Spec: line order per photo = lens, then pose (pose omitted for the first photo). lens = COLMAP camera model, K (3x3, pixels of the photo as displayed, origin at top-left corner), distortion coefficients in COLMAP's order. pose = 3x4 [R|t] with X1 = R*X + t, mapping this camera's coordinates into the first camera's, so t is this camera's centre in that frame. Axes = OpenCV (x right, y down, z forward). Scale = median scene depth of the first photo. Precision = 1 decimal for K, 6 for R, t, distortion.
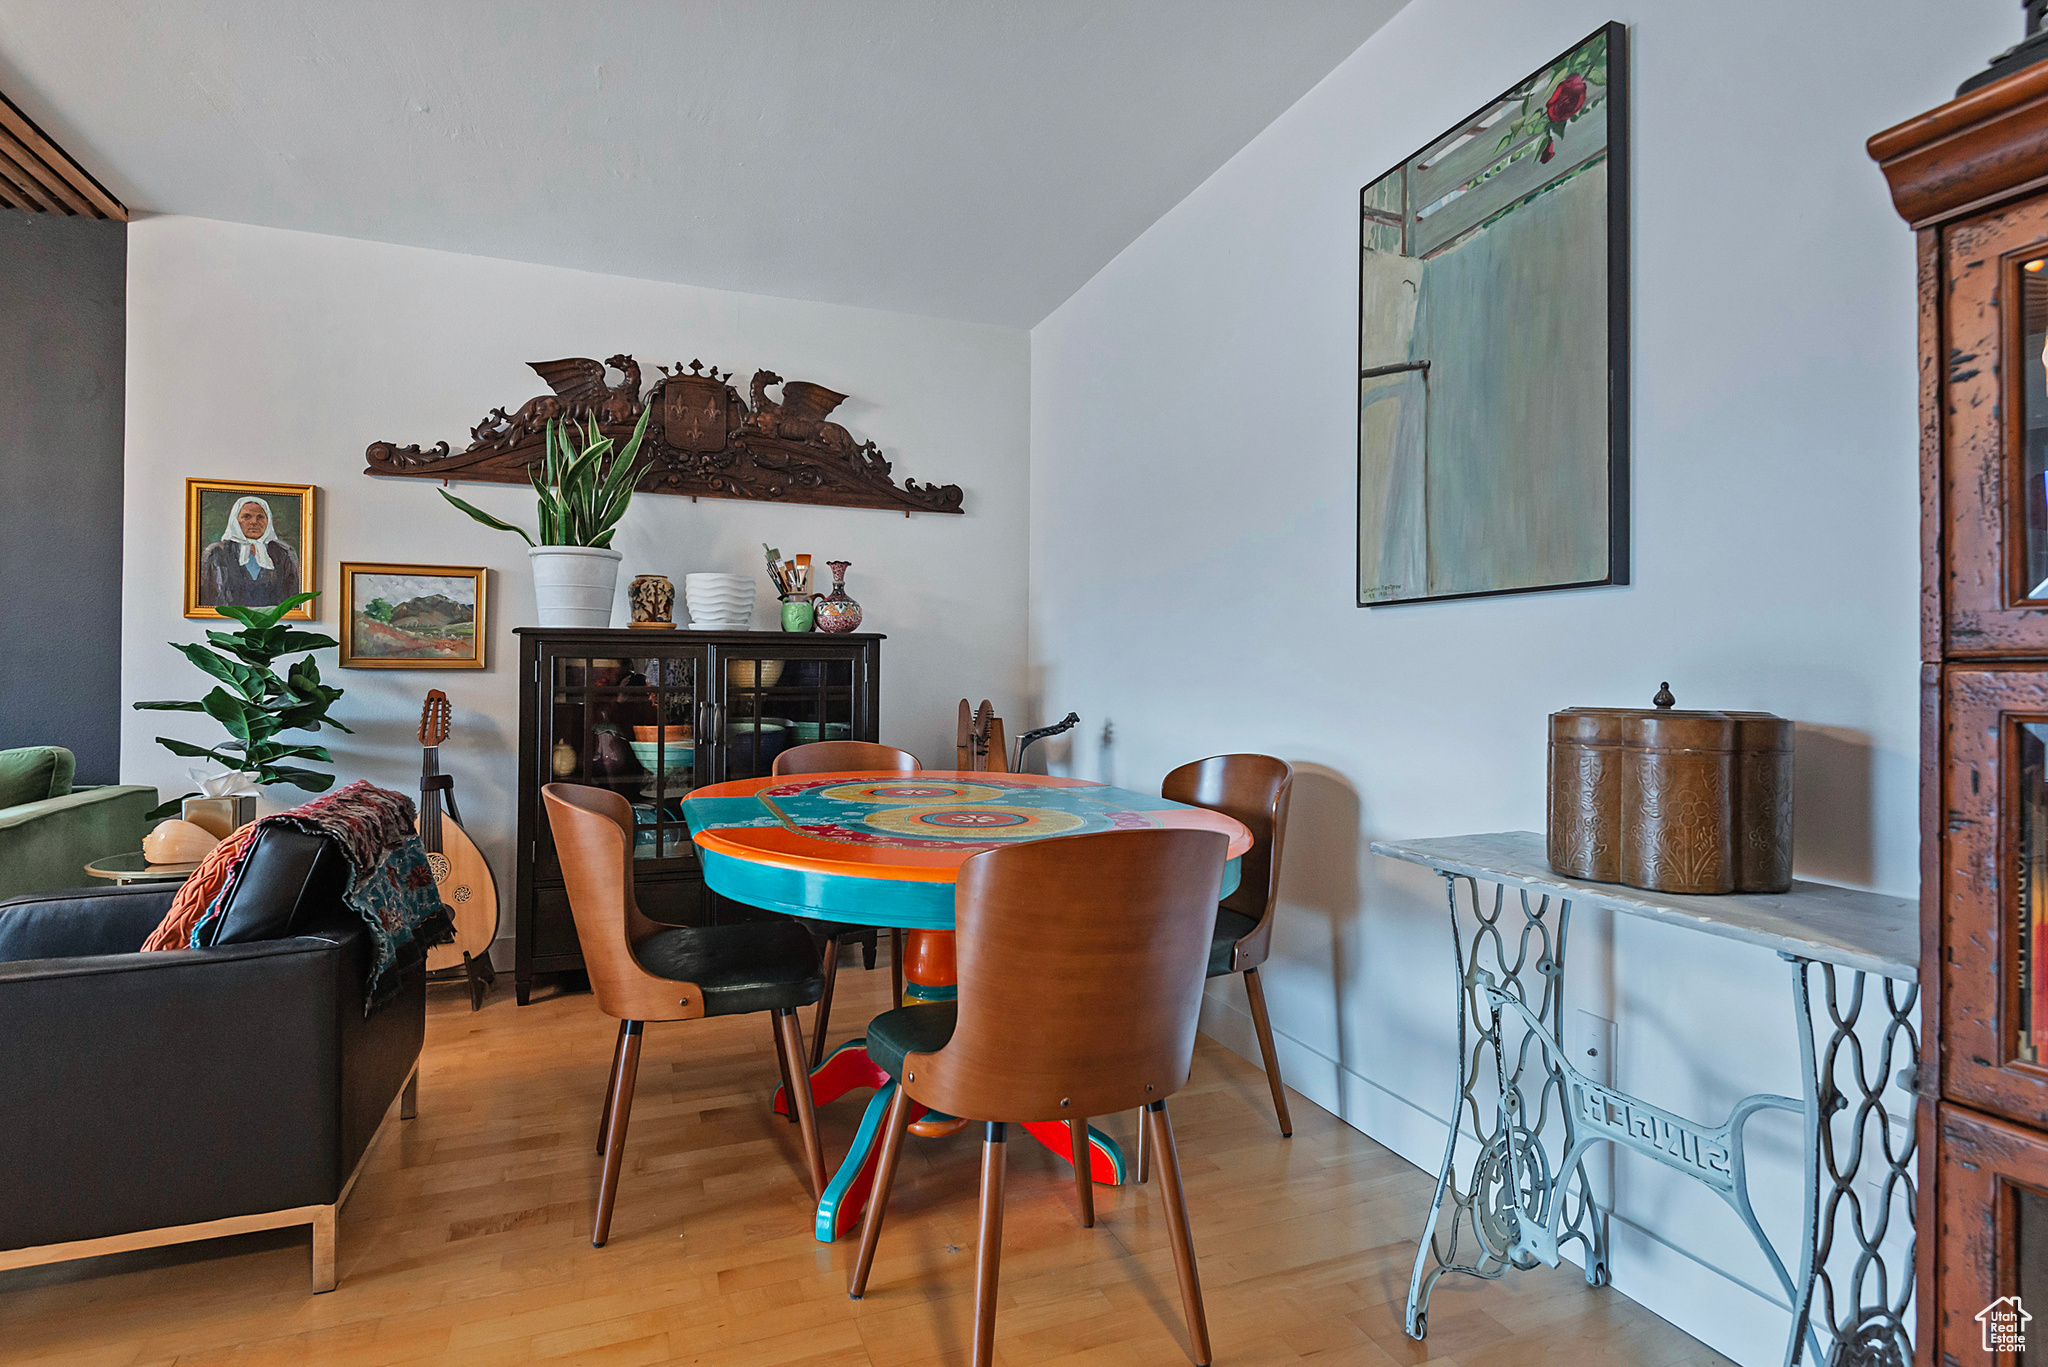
lens RADIAL K [[1021.2, 0, 1025.3], [0, 1021.2, 673.7], [0, 0, 1]] dist [-0.002635, -0.000841]
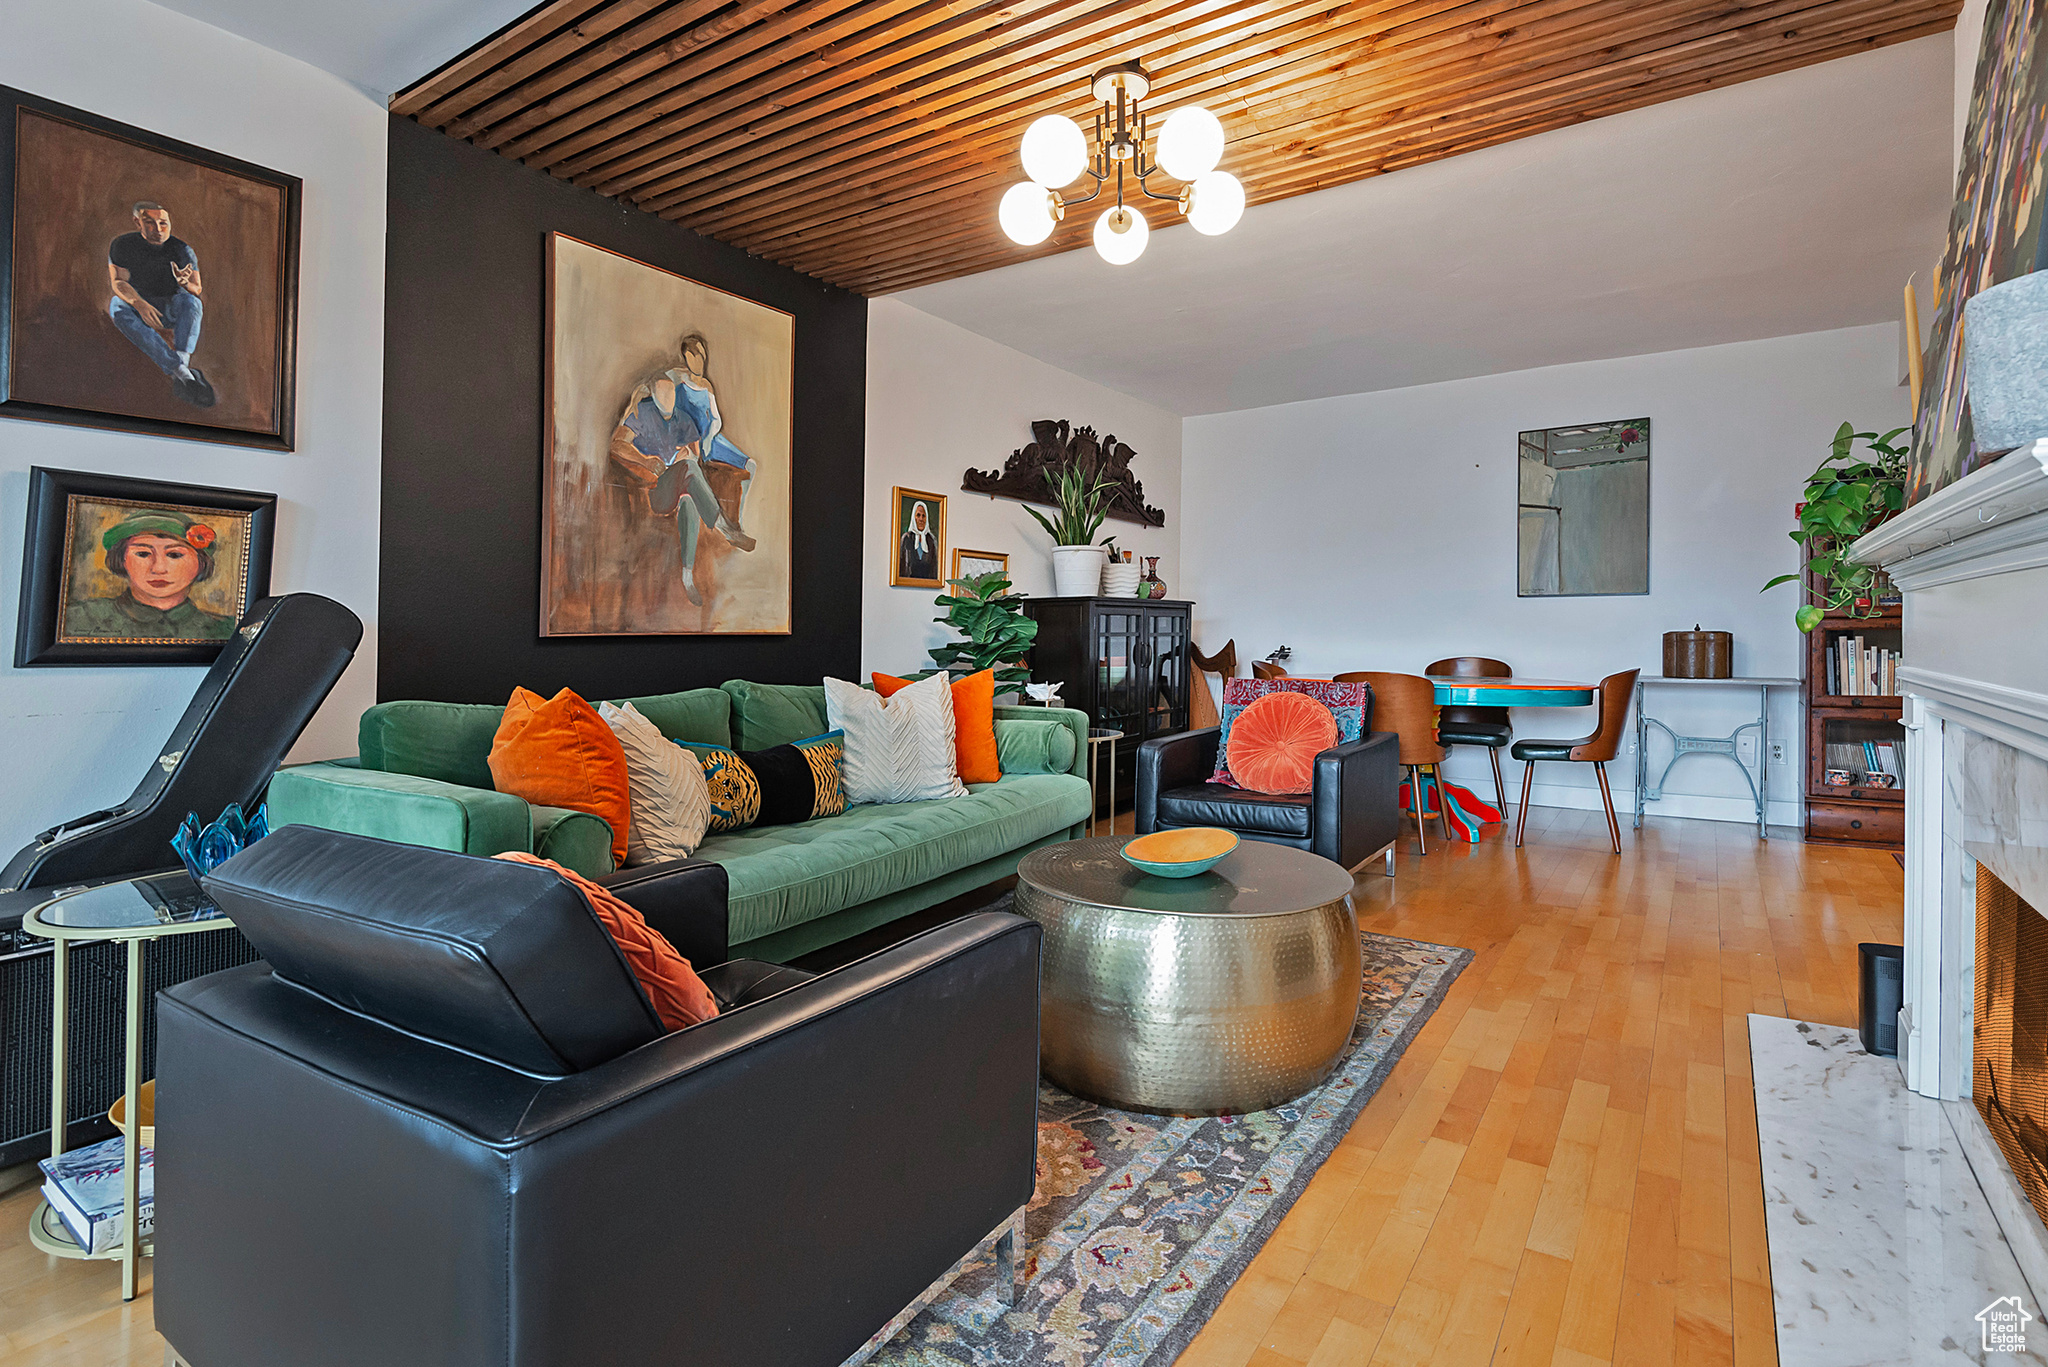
lens RADIAL K [[975.0, 0, 1050.2], [0, 975.0, 635.9], [0, 0, 1]] dist [0.000580, -0.000055]
pose [[0.823876, -0.007849, 0.566716, -1.526330], [0.005098, 0.999966, 0.006438, 0.008212], [-0.566748, -0.002415, 0.823888, -0.257722]]
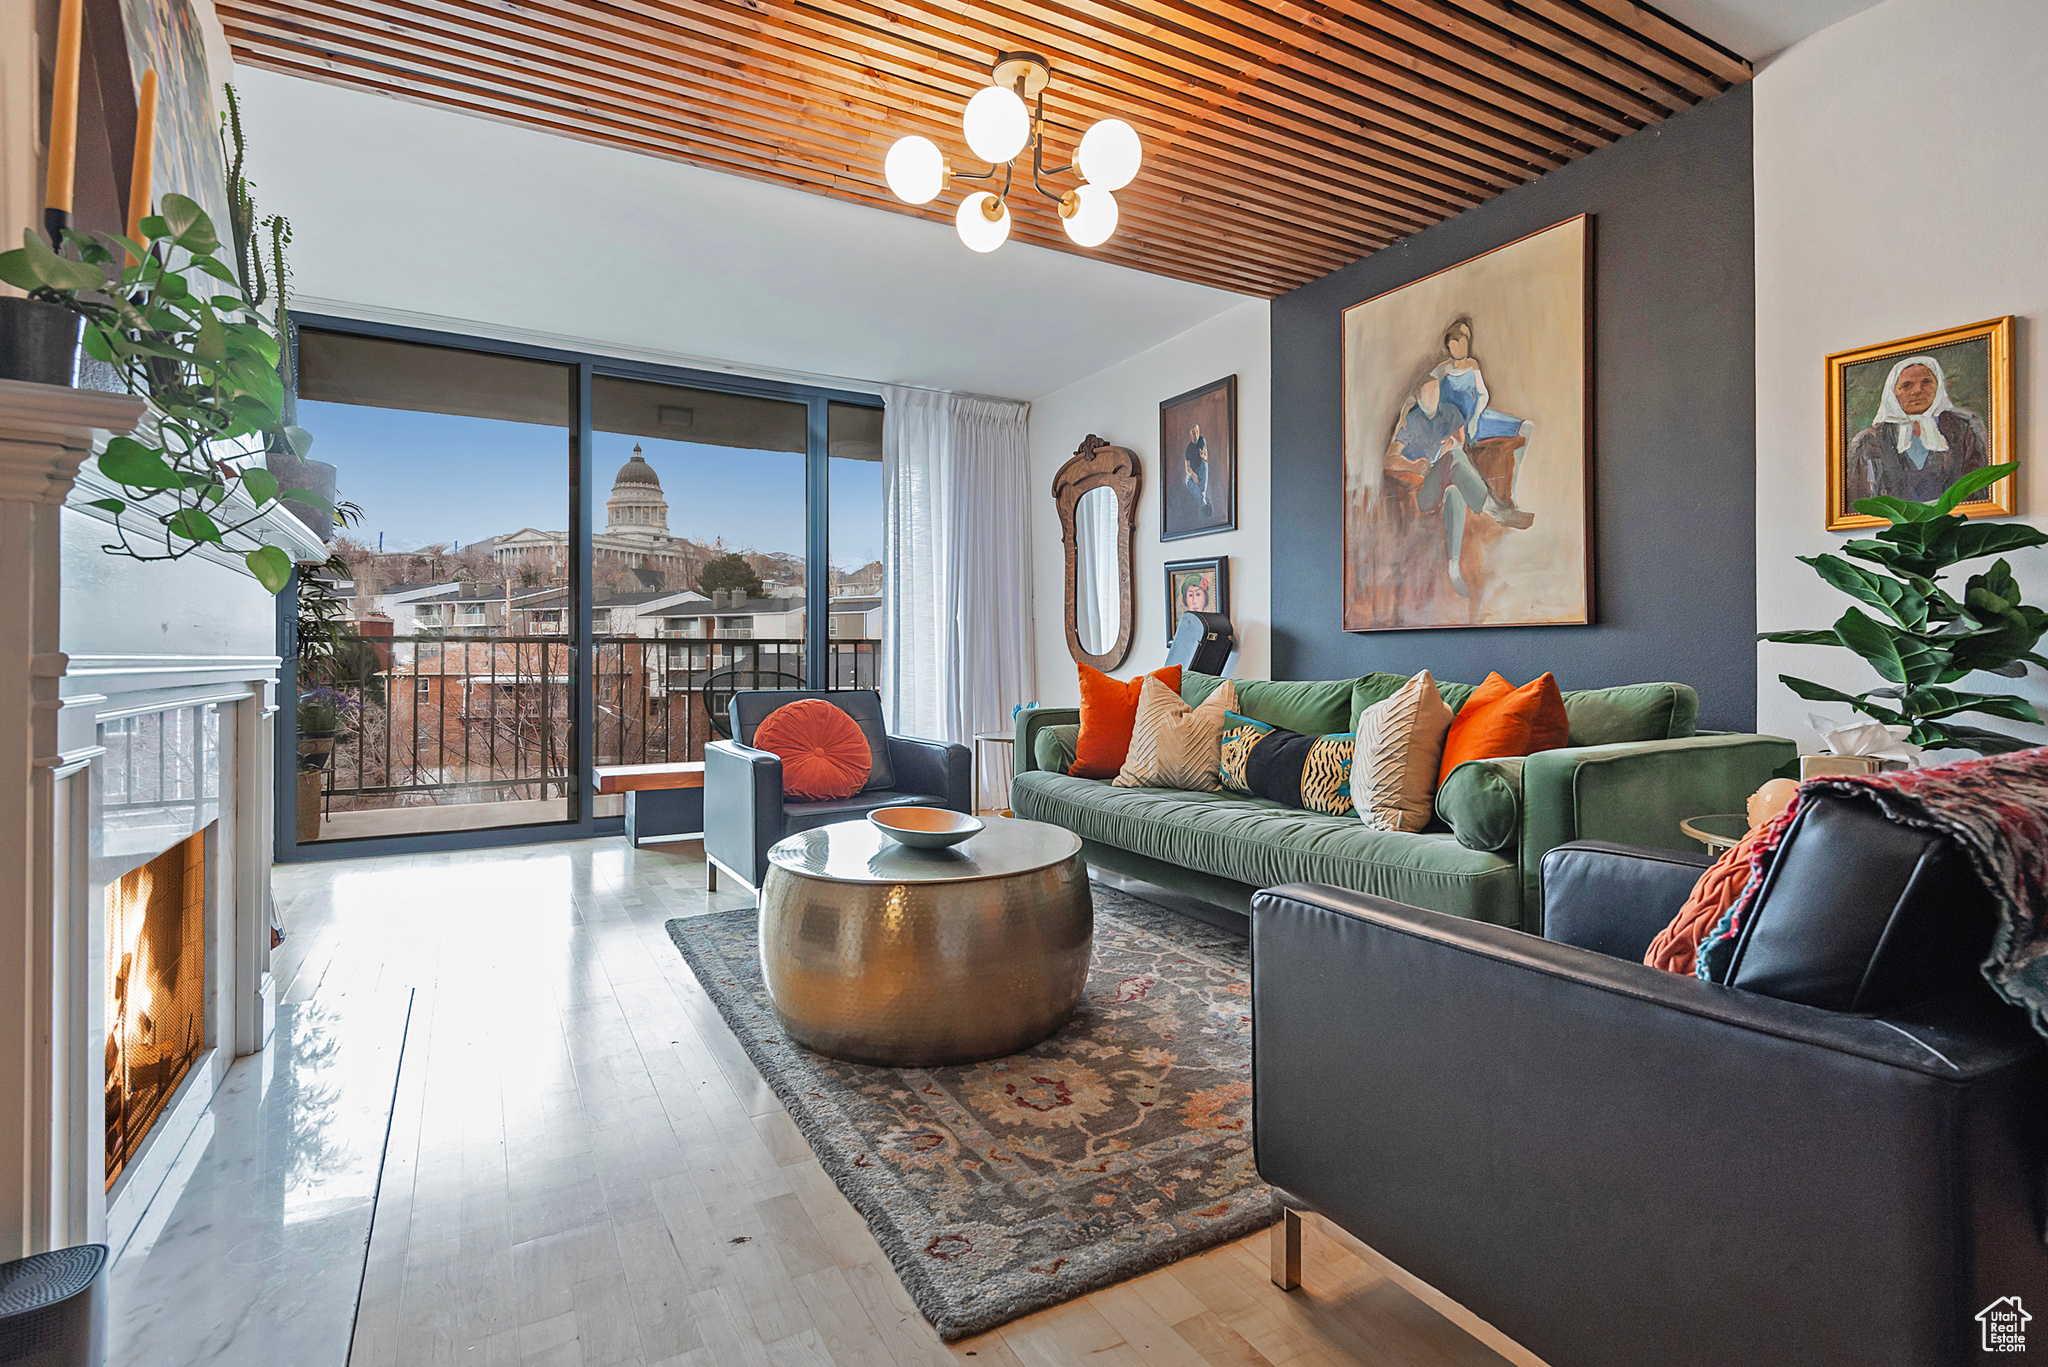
lens RADIAL K [[975.0, 0, 1050.2], [0, 975.0, 635.9], [0, 0, 1]] dist [0.000580, -0.000055]
pose [[0.141384, -0.022068, -0.989709, -0.170829], [0.002613, 0.999756, -0.021919, 0.045018], [0.989951, 0.000513, 0.141407, 0.312928]]
